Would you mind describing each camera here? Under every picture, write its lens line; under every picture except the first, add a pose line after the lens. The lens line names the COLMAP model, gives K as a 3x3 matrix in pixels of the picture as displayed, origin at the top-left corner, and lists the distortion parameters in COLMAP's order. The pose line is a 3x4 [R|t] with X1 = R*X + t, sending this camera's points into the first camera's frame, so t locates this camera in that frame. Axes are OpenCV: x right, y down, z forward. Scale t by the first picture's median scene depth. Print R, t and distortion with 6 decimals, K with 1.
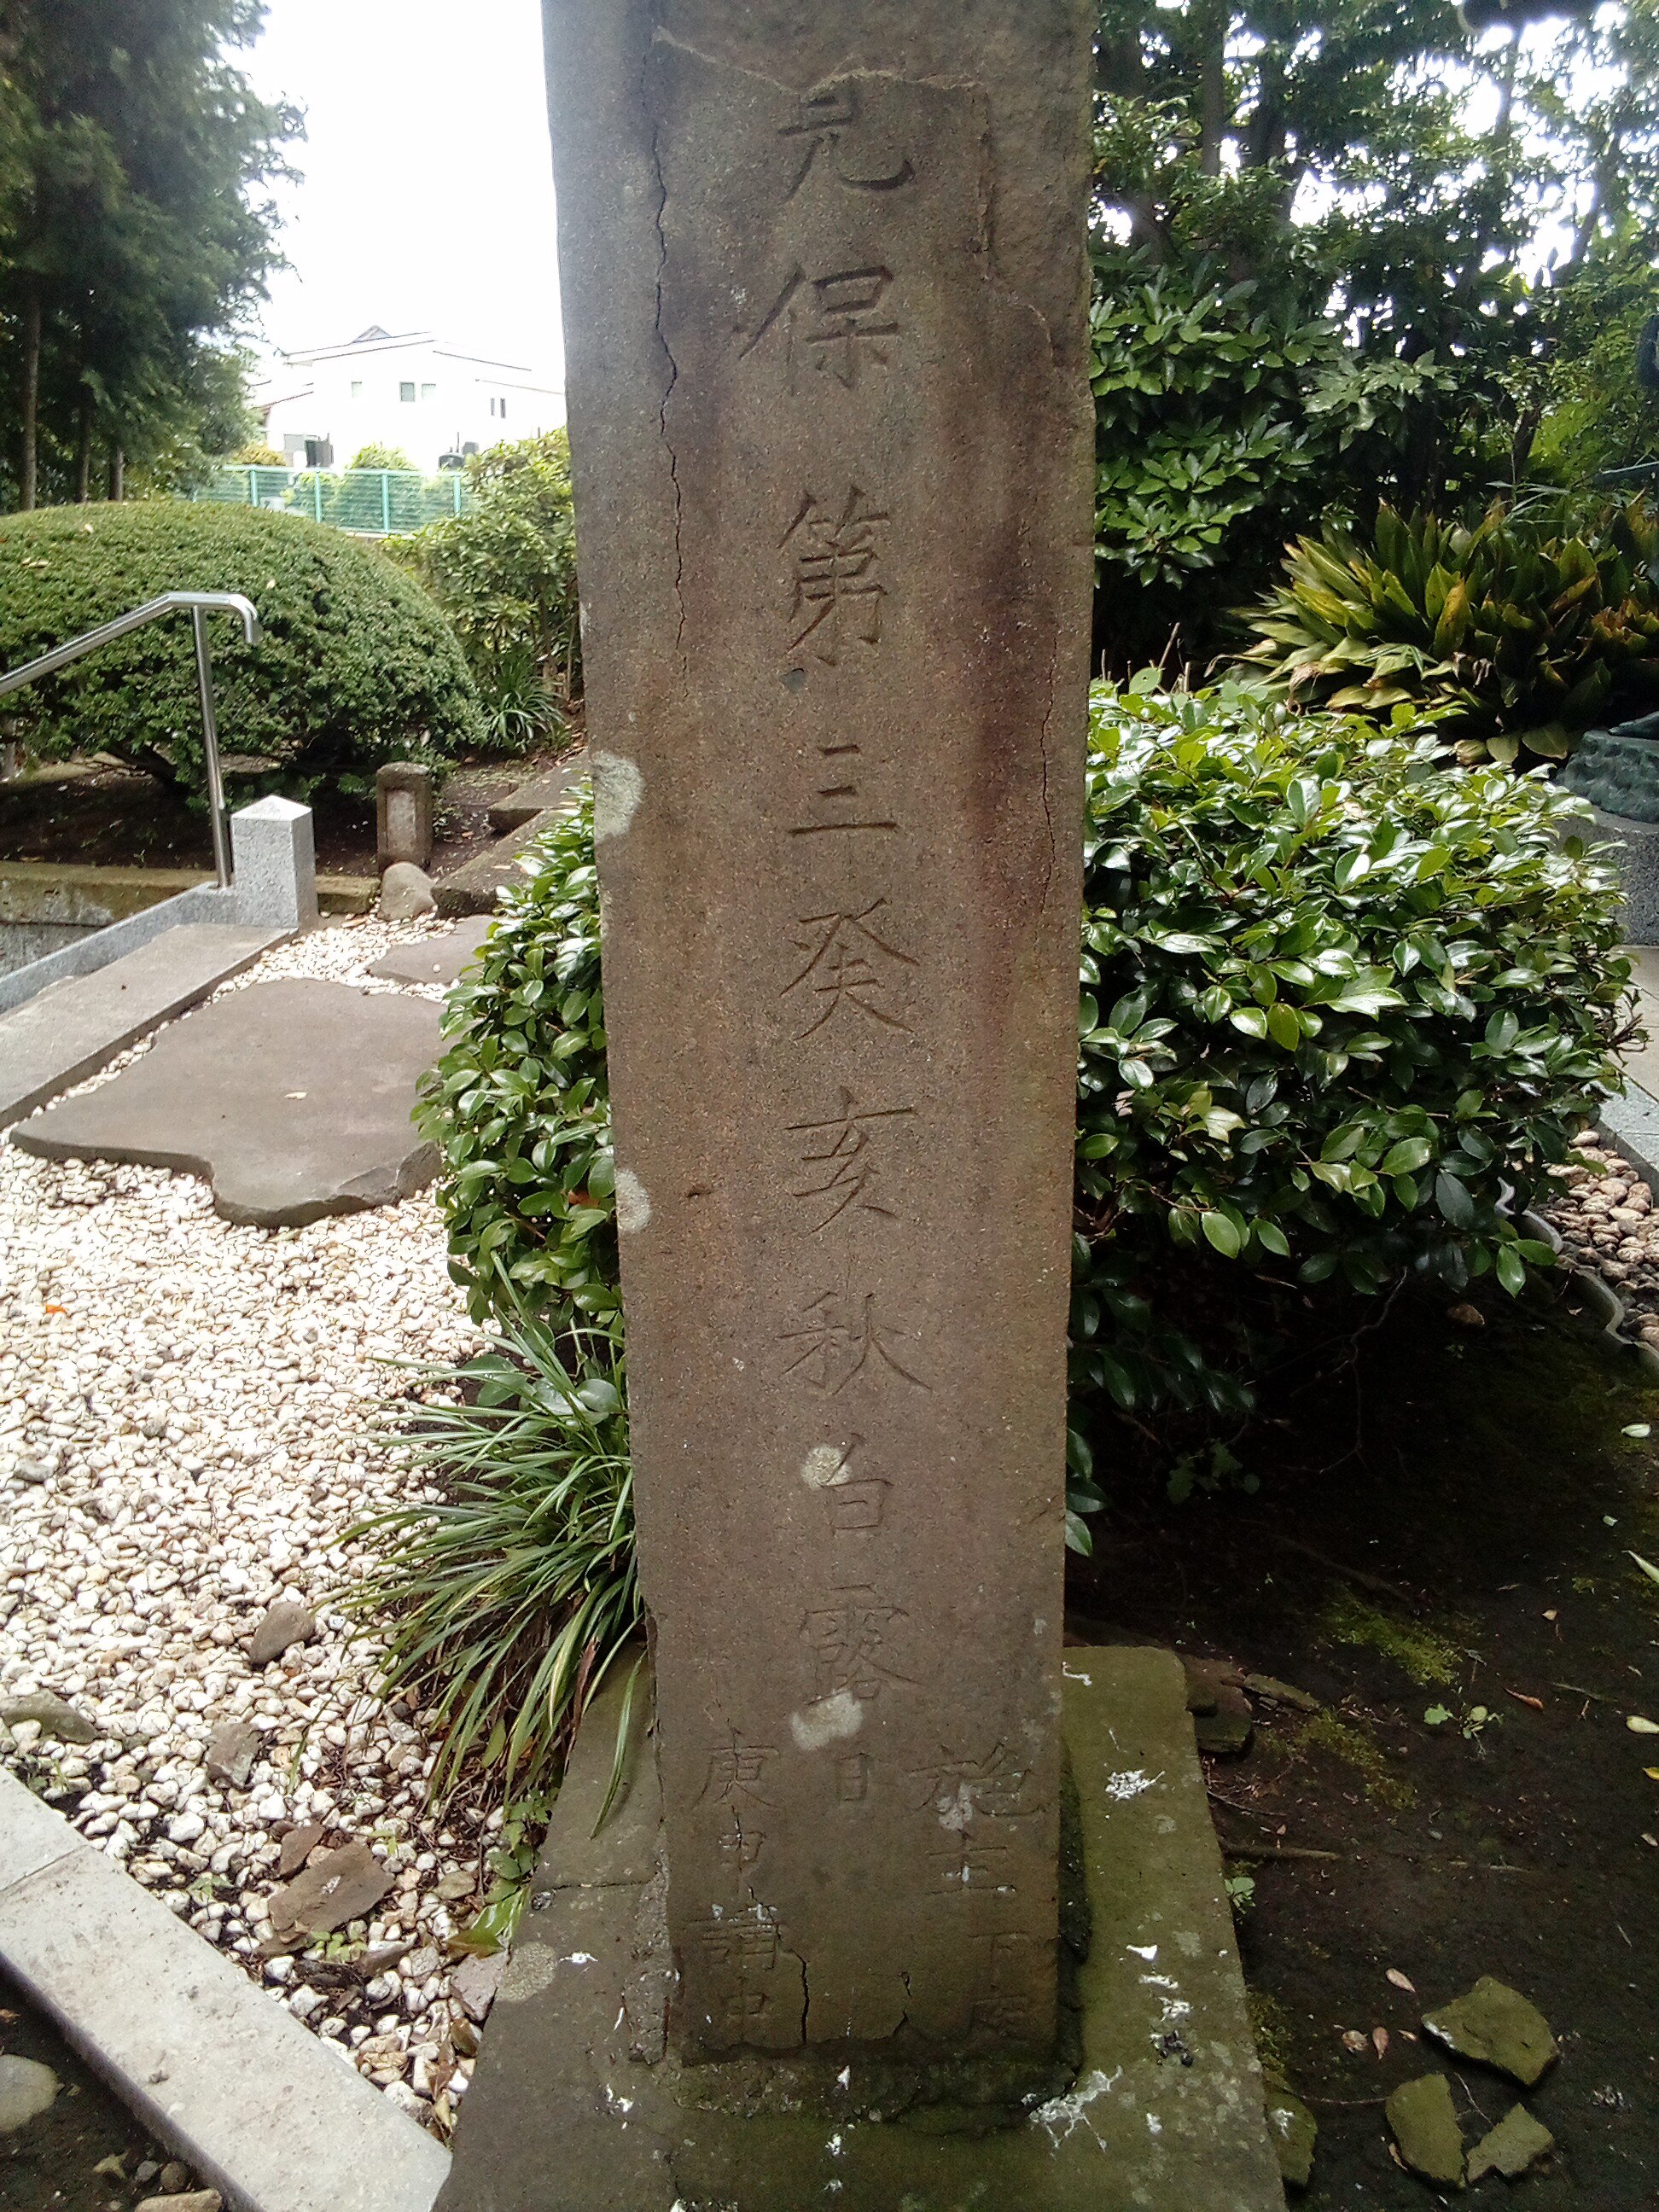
lens RADIAL K [[1831.0, 0, 819.3], [0, 1831.0, 1112.9], [0, 0, 1]] dist [0.031193, -0.018788]
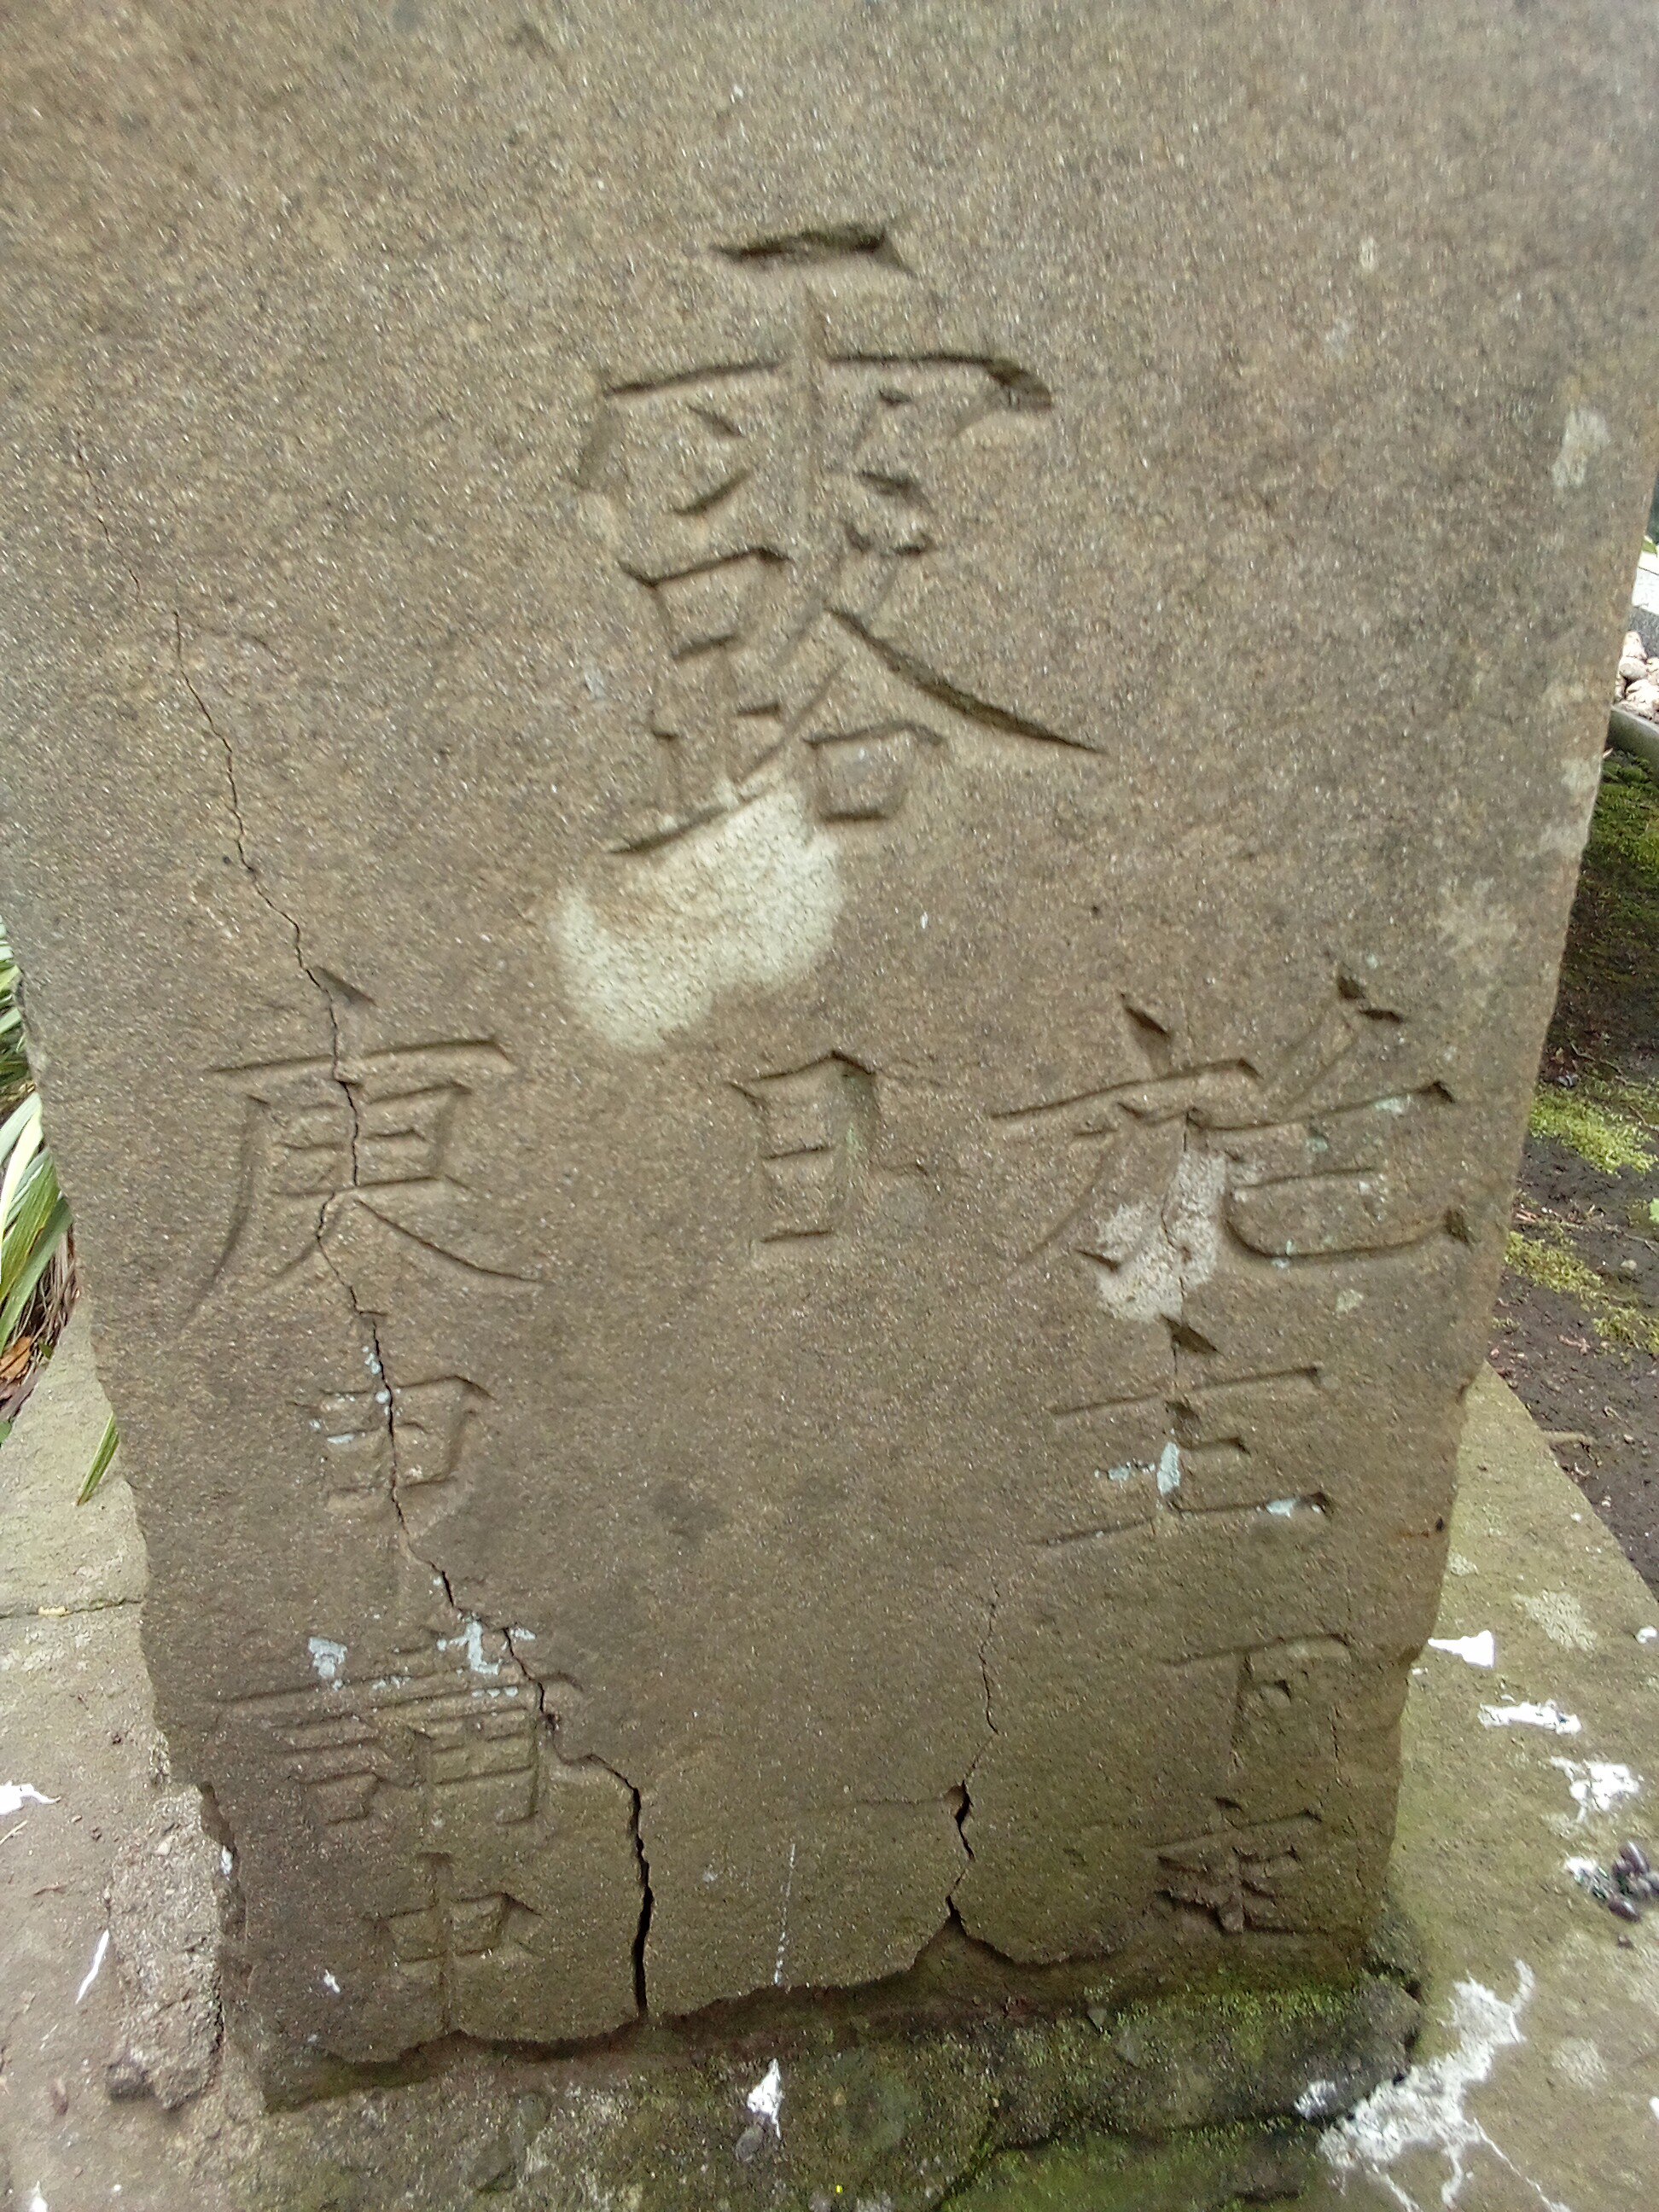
lens RADIAL K [[1831.0, 0, 832.6], [0, 1831.0, 1095.7], [0, 0, 1]] dist [0.031193, -0.018788]
pose [[0.988544, -0.044564, 0.144201, -0.014709], [0.023789, 0.989478, 0.142712, 0.304892], [-0.149044, -0.137647, 0.979203, 0.713329]]
